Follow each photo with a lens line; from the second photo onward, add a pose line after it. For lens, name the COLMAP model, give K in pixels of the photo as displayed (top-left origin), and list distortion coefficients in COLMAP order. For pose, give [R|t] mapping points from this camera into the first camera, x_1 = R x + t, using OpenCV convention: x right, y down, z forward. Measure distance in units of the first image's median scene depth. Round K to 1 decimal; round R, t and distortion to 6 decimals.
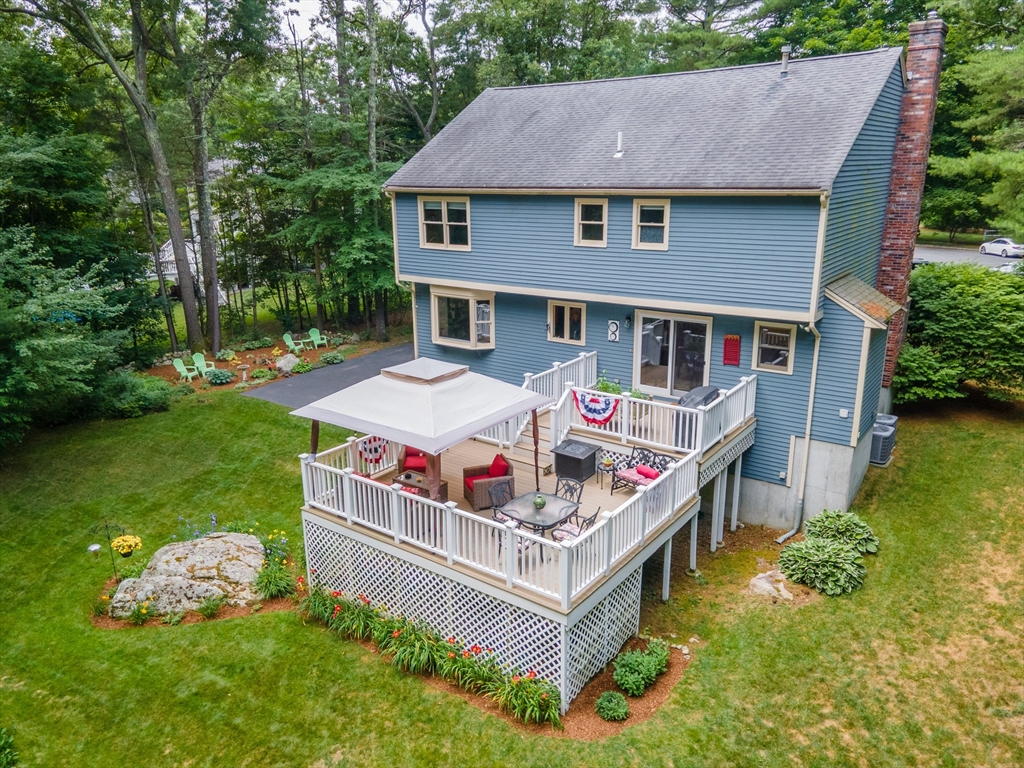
lens RADIAL K [[749.6, 0, 512.0], [0, 749.6, 384.0], [0, 0, 1]] dist [0.040454, 0.001843]
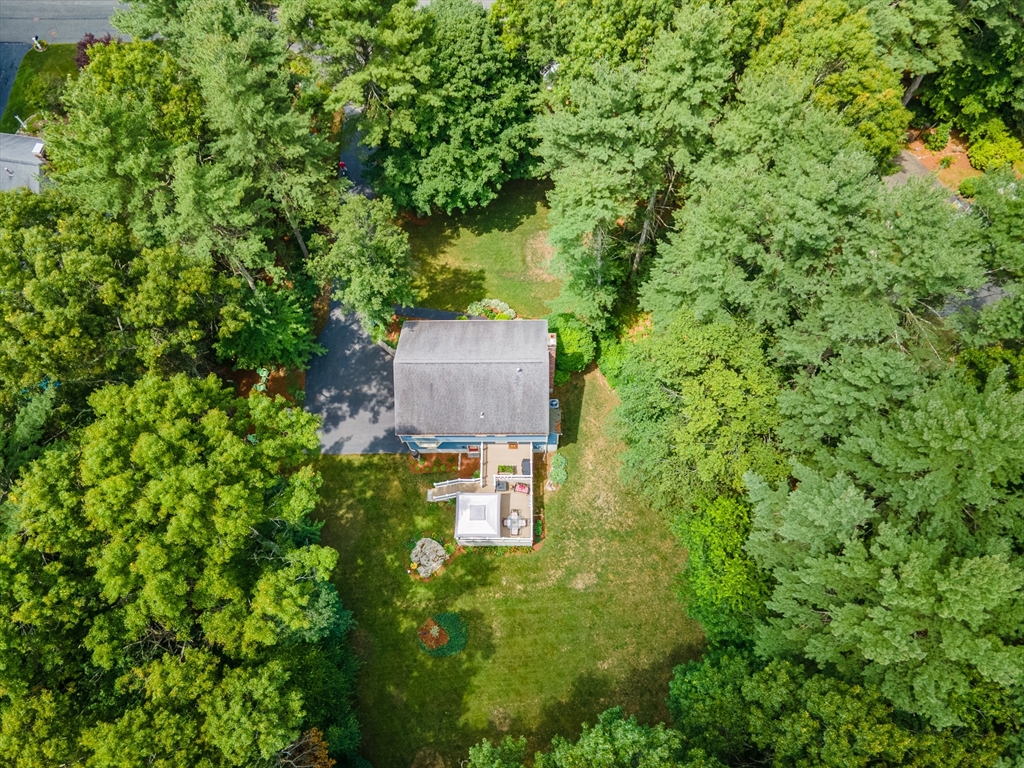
lens RADIAL K [[749.6, 0, 512.0], [0, 749.6, 384.0], [0, 0, 1]] dist [0.040454, 0.001843]
pose [[0.812994, -0.541033, 0.215231, -0.383349], [0.177739, 0.582589, 0.793094, -3.013365], [-0.554481, -0.606526, 0.569804, -0.843703]]
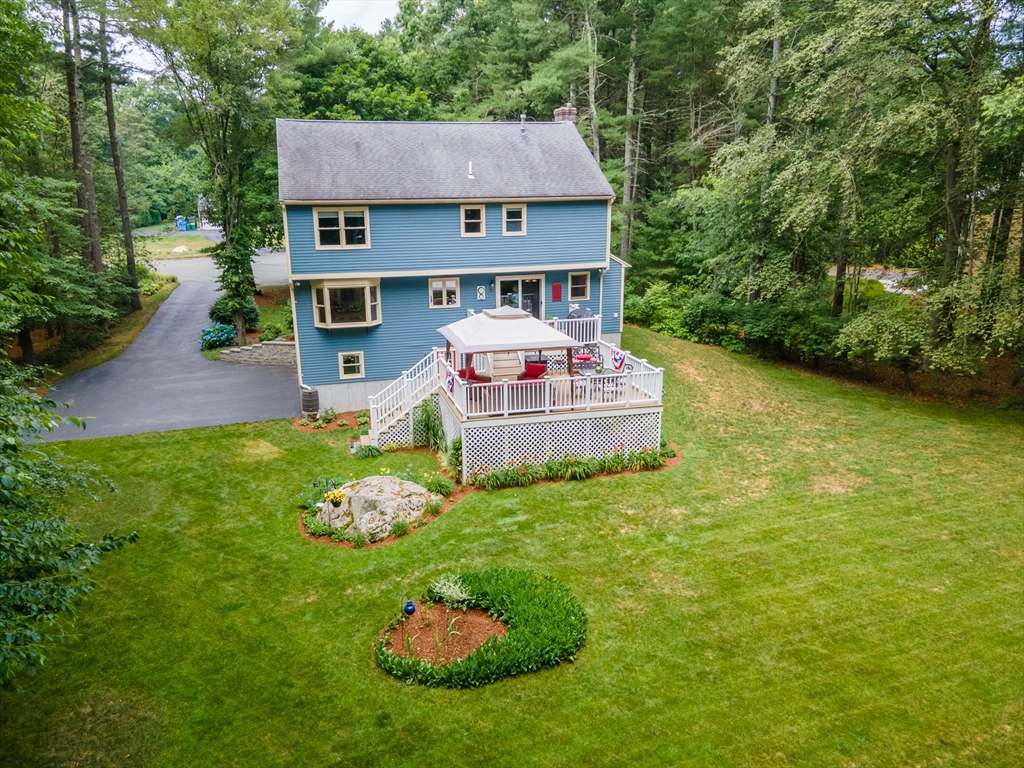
lens RADIAL K [[749.6, 0, 512.0], [0, 749.6, 384.0], [0, 0, 1]] dist [0.040454, 0.001843]
pose [[0.627972, -0.199638, 0.752194, -1.077464], [0.215527, 0.973346, 0.078400, 0.002900], [-0.747797, 0.112885, 0.654261, -0.011023]]
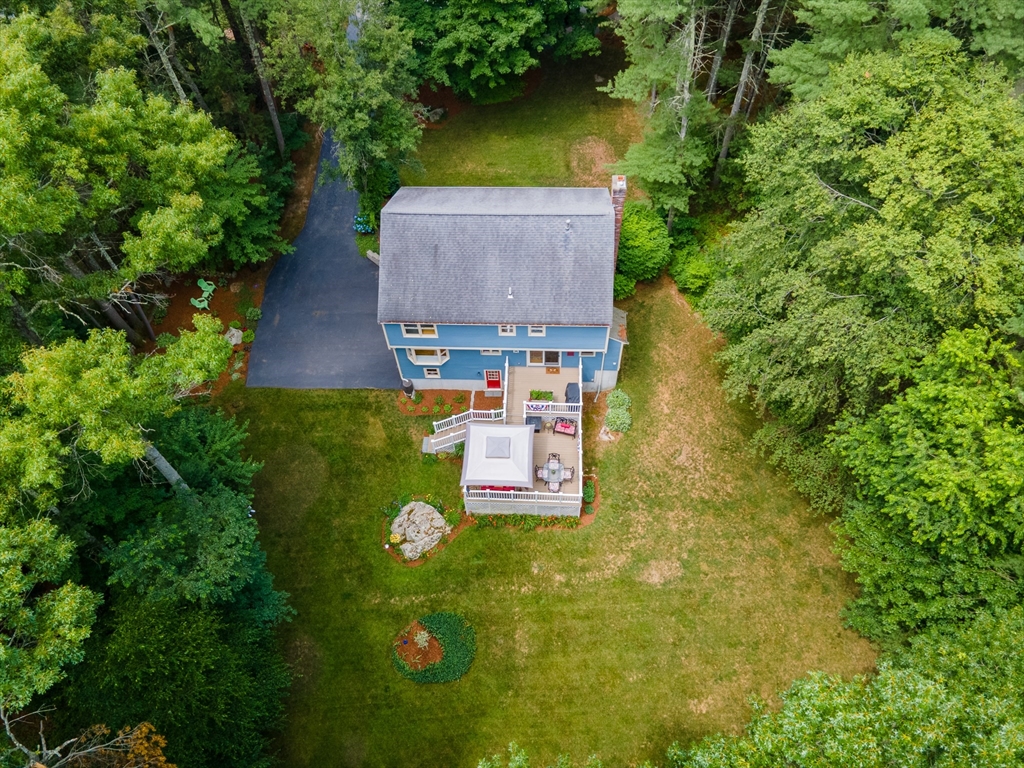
lens RADIAL K [[749.6, 0, 512.0], [0, 749.6, 384.0], [0, 0, 1]] dist [0.040454, 0.001843]
pose [[0.833417, -0.468729, 0.292763, -0.611252], [0.169945, 0.721449, 0.671290, -1.600374], [-0.525866, -0.509710, 0.680926, -0.586172]]
